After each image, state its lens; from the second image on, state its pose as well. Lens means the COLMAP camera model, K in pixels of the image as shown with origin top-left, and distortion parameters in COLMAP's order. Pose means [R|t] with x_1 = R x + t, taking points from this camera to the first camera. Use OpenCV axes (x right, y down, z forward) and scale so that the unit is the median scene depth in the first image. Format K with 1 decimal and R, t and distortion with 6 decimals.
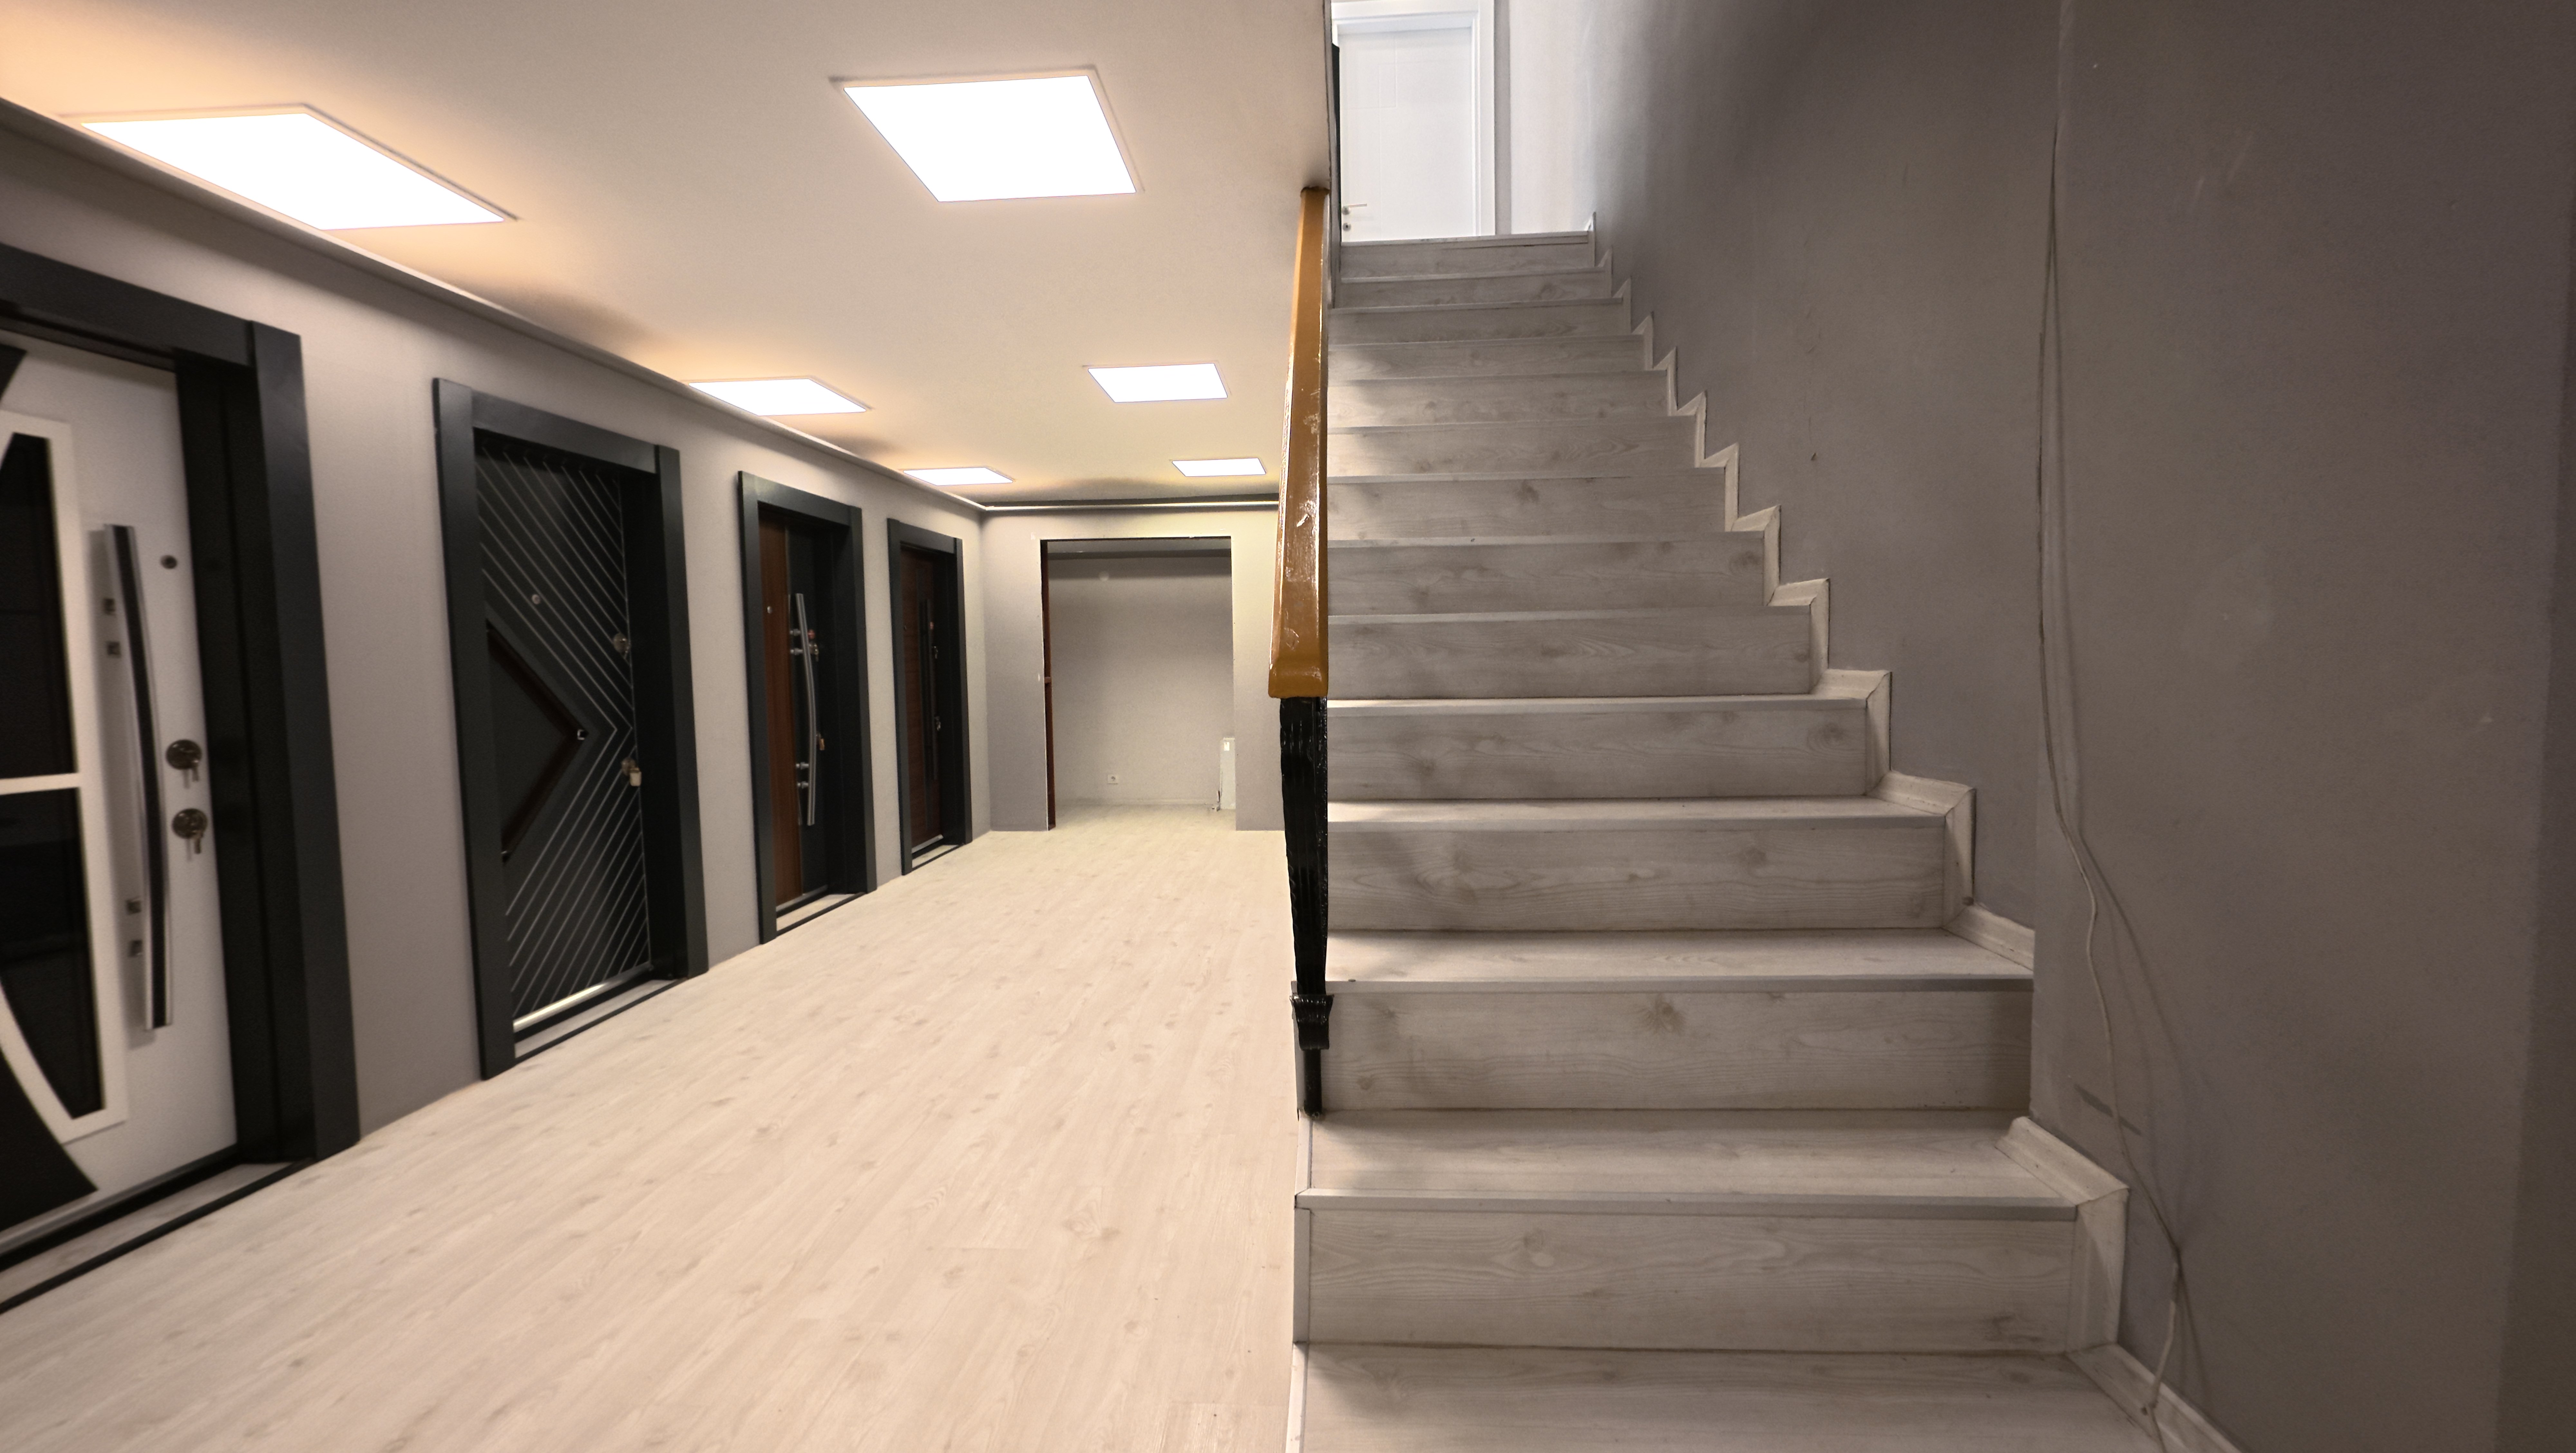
lens RADIAL K [[1012.5, 0, 1275.9], [0, 1012.5, 725.0], [0, 0, 1]] dist [0.000965, 0.000016]
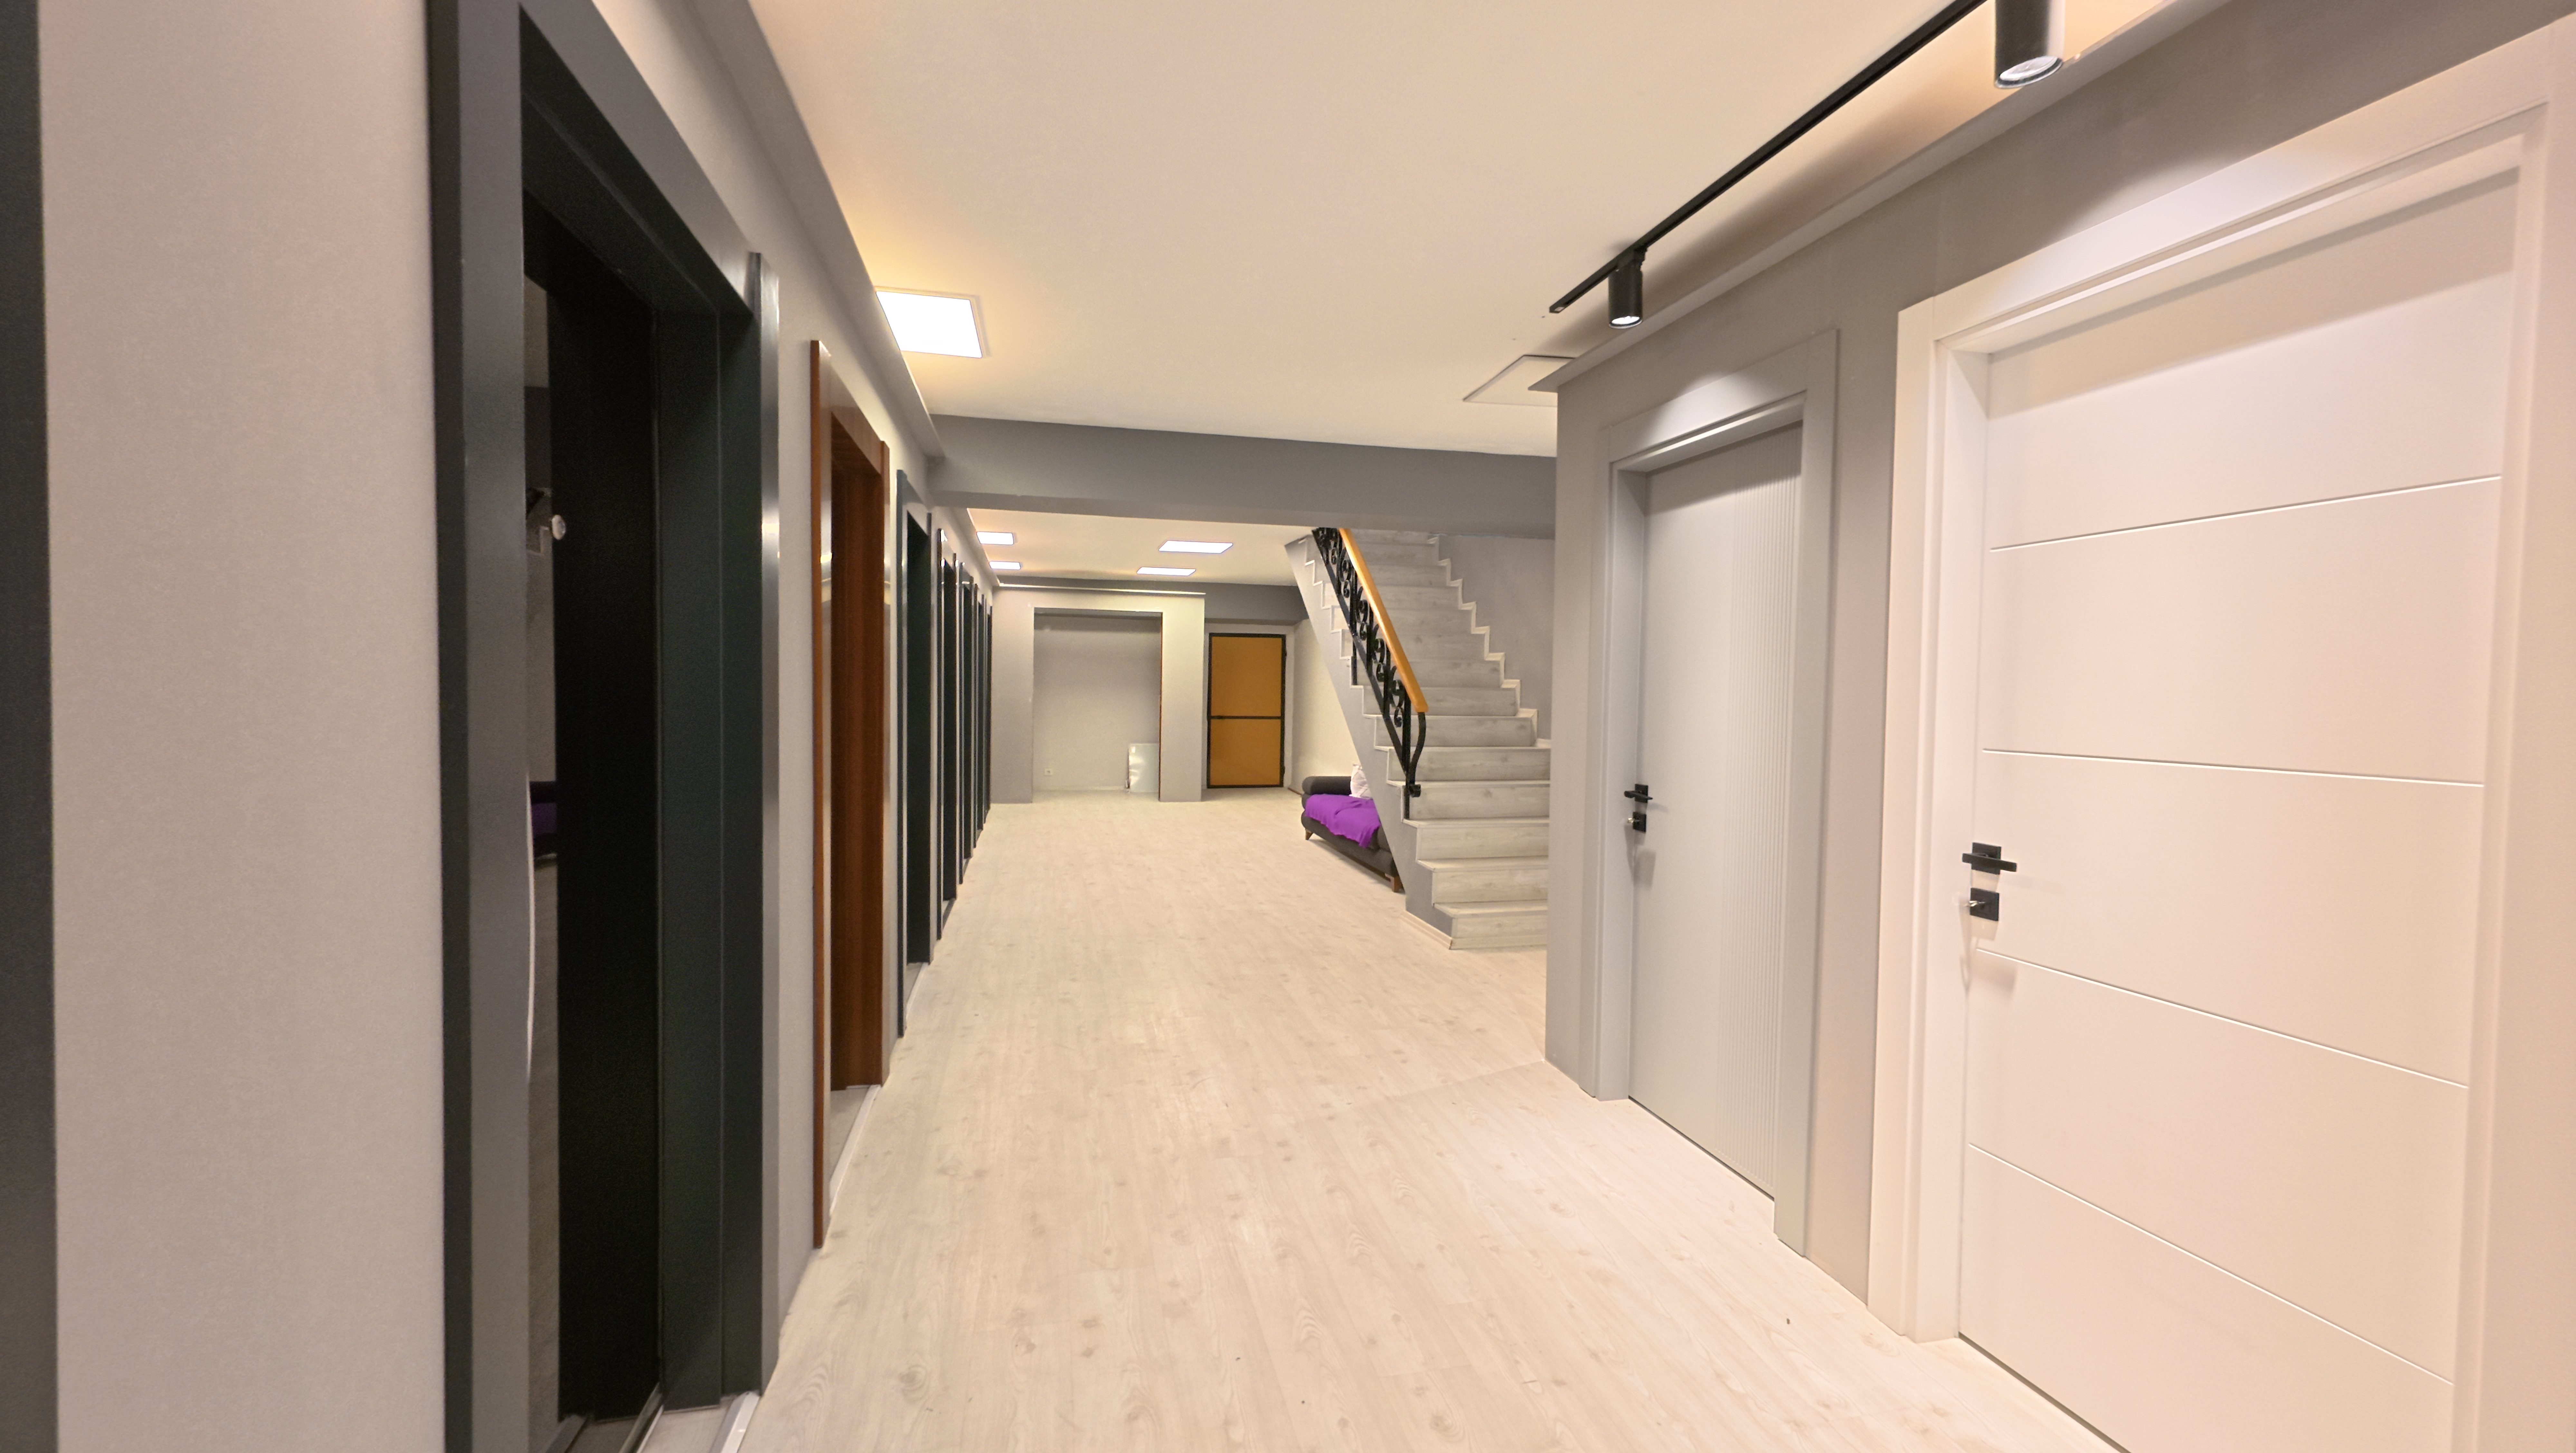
lens RADIAL K [[1008.1, 0, 1279.4], [0, 1008.1, 720.2], [0, 0, 1]] dist [0.010686, -0.002125]
pose [[0.955054, 0.020015, 0.295754, -1.103798], [-0.011649, 0.999481, -0.030022, 0.085099], [-0.296202, 0.025228, 0.954792, -1.787236]]
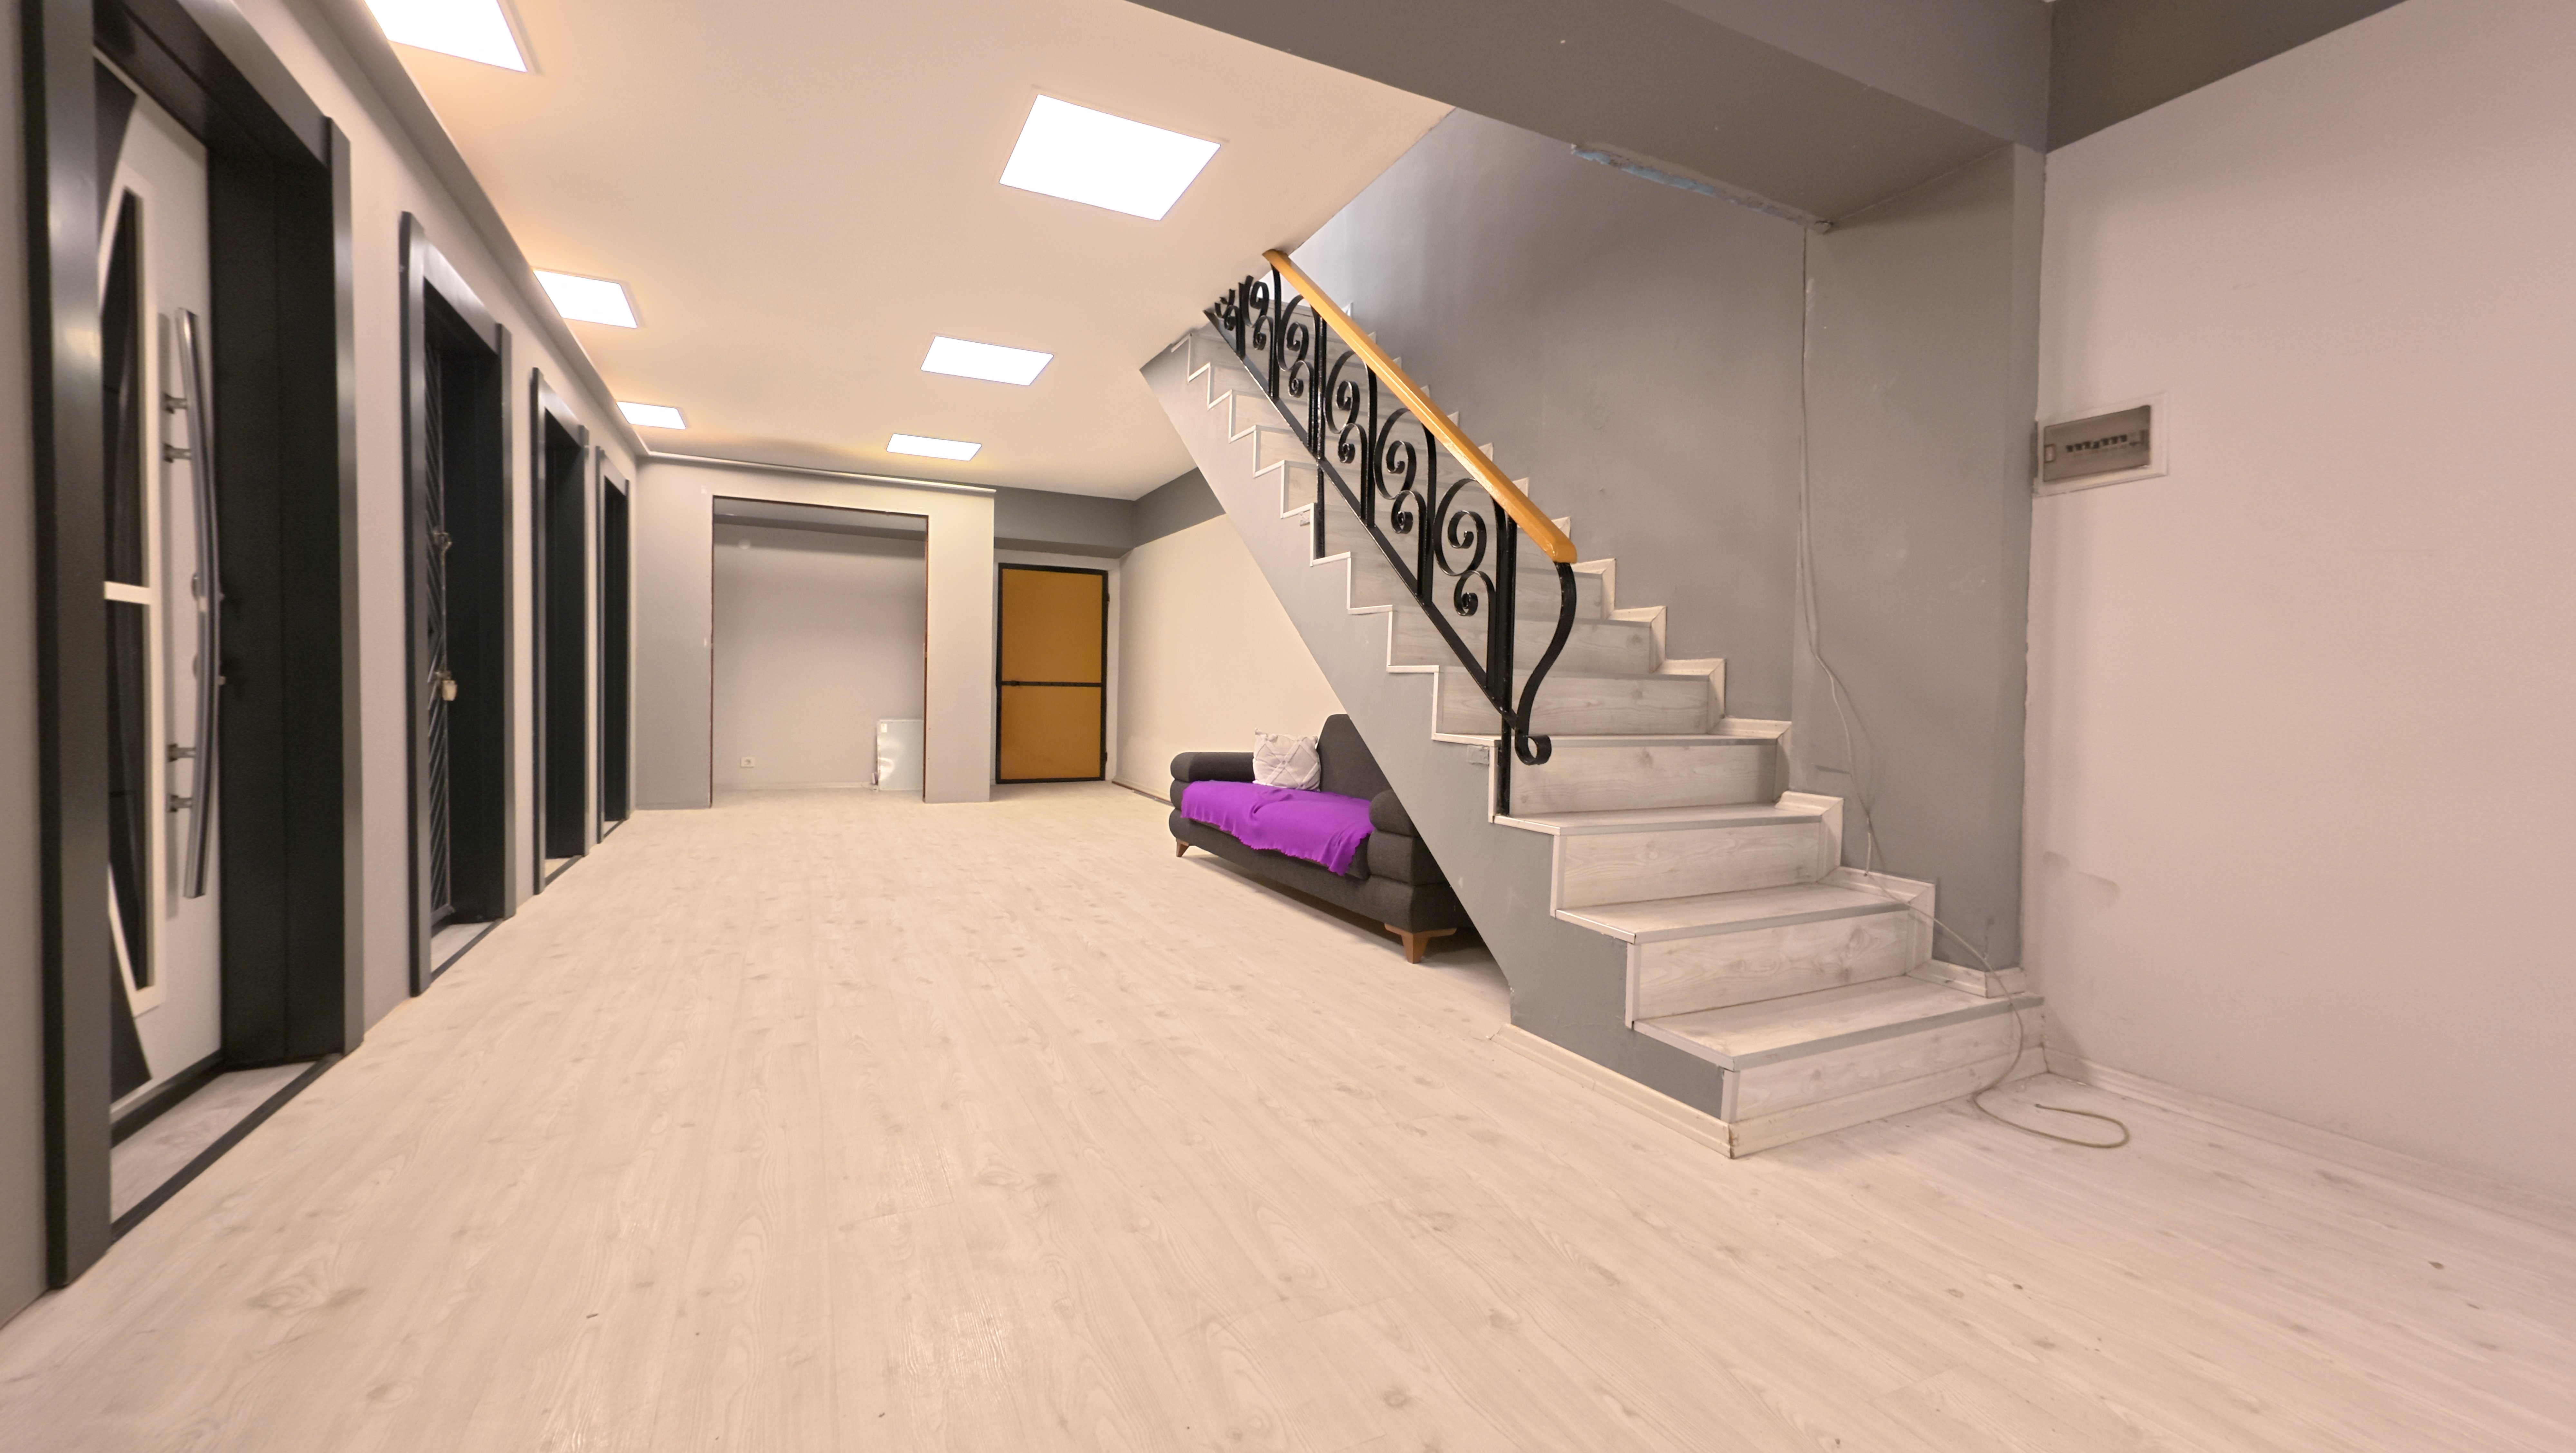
lens RADIAL K [[1008.1, 0, 1279.4], [0, 1008.1, 720.2], [0, 0, 1]] dist [0.010686, -0.002125]
pose [[0.868983, 0.019944, 0.494441, -0.803654], [-0.002645, 0.999360, -0.035662, 0.195170], [-0.494836, 0.029681, 0.868480, -0.221061]]
